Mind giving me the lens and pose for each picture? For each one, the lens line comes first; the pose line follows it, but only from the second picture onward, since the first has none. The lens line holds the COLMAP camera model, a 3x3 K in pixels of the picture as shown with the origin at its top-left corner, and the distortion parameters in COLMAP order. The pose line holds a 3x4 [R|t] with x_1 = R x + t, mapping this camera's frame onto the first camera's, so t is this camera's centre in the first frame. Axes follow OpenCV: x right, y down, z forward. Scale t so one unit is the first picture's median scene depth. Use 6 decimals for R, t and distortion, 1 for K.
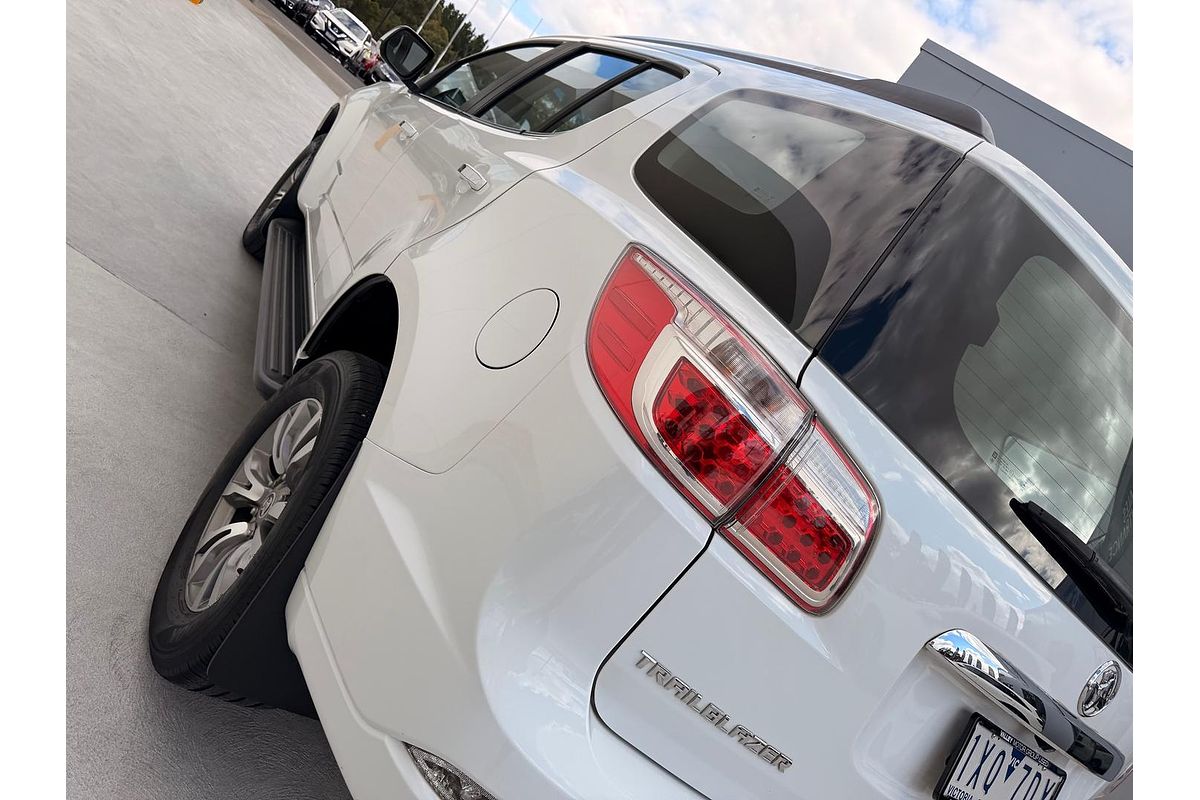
lens RADIAL K [[760.4, 0, 597.4], [0, 760.4, 385.1], [0, 0, 1]] dist [0.016843, -0.025283]
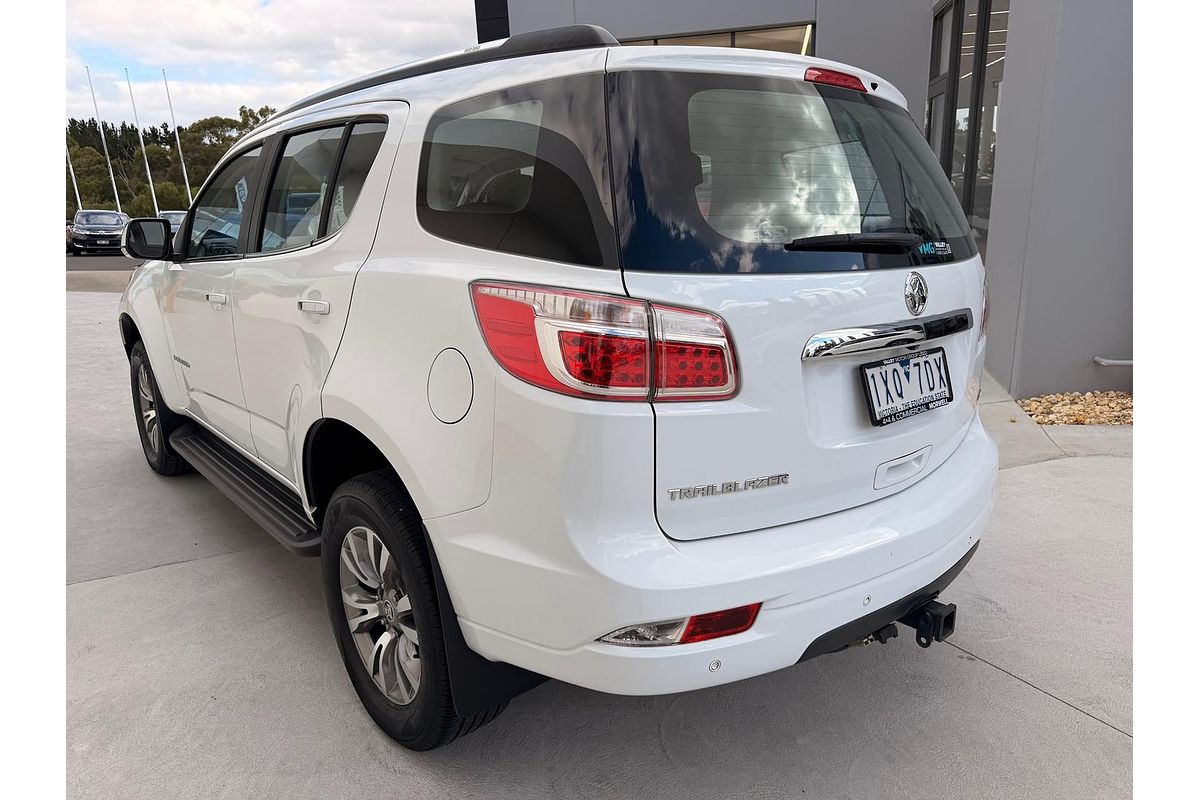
lens RADIAL K [[760.4, 0, 597.2], [0, 760.4, 404.2], [0, 0, 1]] dist [0.016843, -0.025283]
pose [[0.727809, -0.685025, 0.032162, 0.018841], [0.671126, 0.721117, 0.171987, -0.113174], [-0.141007, -0.103589, 0.984574, -0.386943]]
